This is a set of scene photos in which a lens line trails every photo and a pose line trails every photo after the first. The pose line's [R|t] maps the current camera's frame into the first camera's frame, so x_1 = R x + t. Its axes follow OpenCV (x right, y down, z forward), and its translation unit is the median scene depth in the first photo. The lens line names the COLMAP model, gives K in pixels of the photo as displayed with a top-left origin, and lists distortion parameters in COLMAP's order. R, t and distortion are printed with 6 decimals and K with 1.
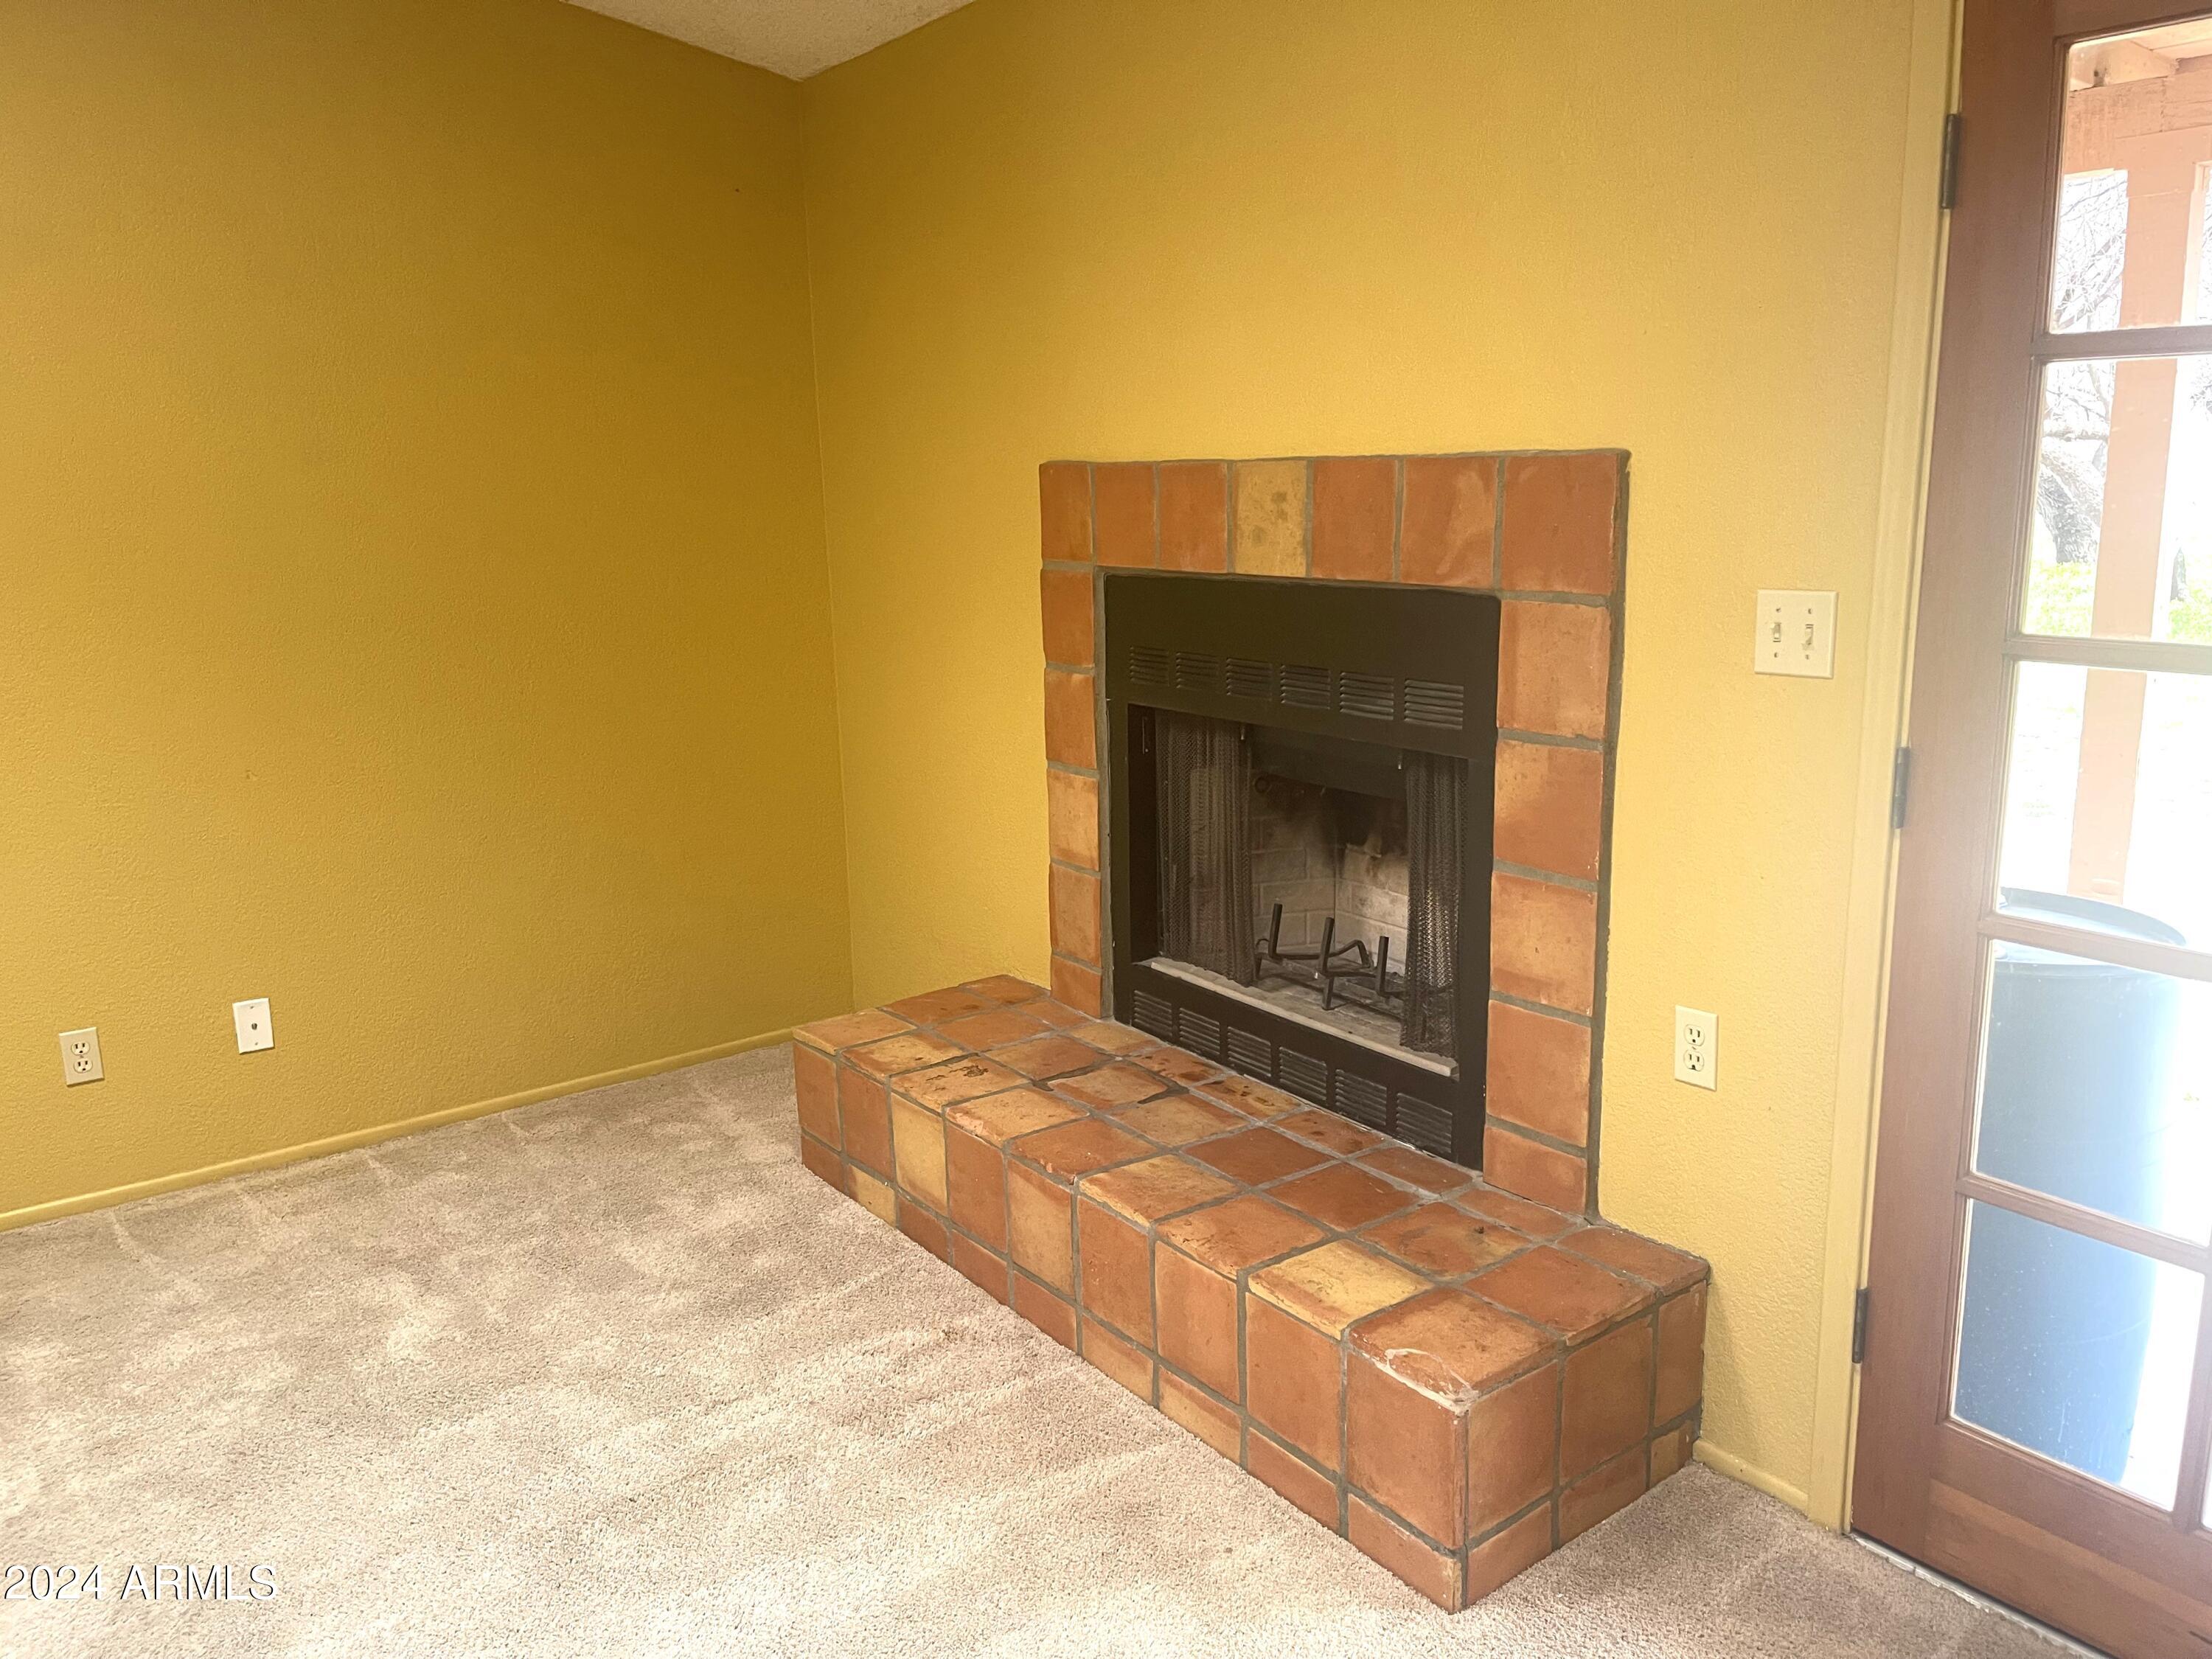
lens RADIAL K [[1634.9, 0, 1189.9], [0, 1634.9, 829.3], [0, 0, 1]] dist [0.067553, -0.093861]
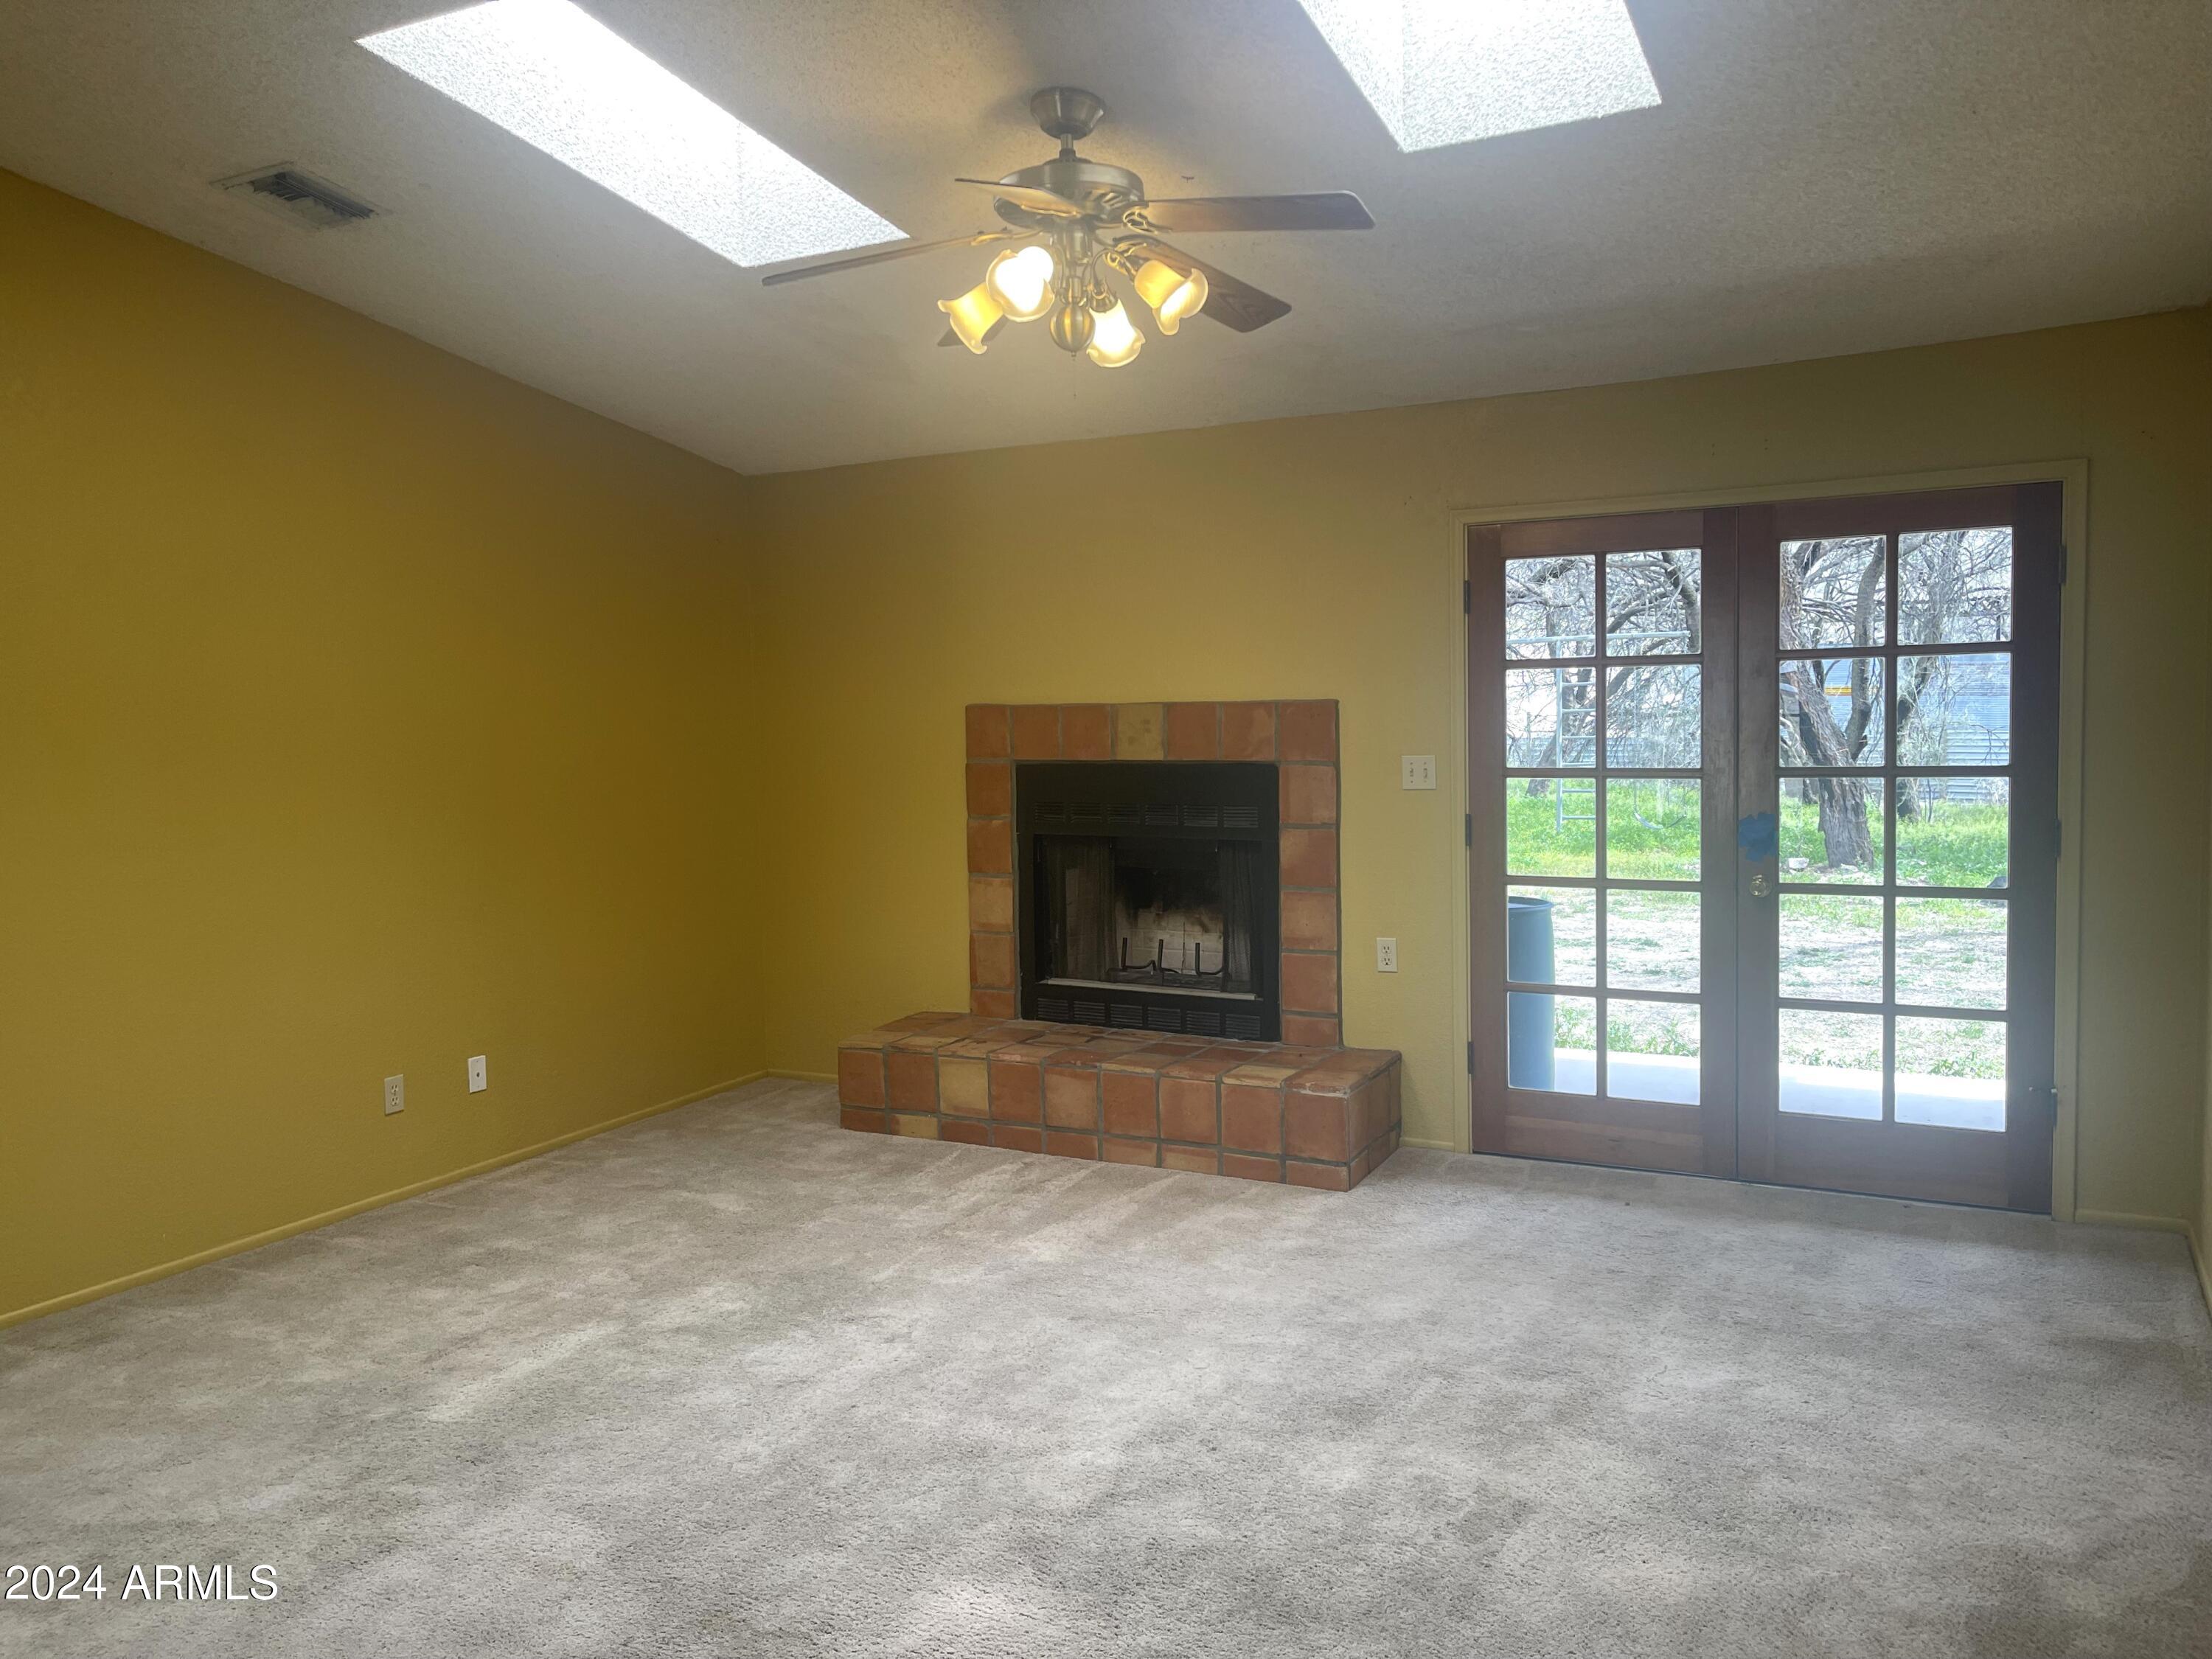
lens RADIAL K [[1662.4, 0, 1119.9], [0, 1662.4, 813.3], [0, 0, 1]] dist [0.083975, -0.114340]
pose [[0.905456, -0.027962, 0.423518, -0.861713], [0.094027, 0.986249, -0.135910, 0.187710], [-0.413894, 0.162882, 0.895634, -0.817747]]
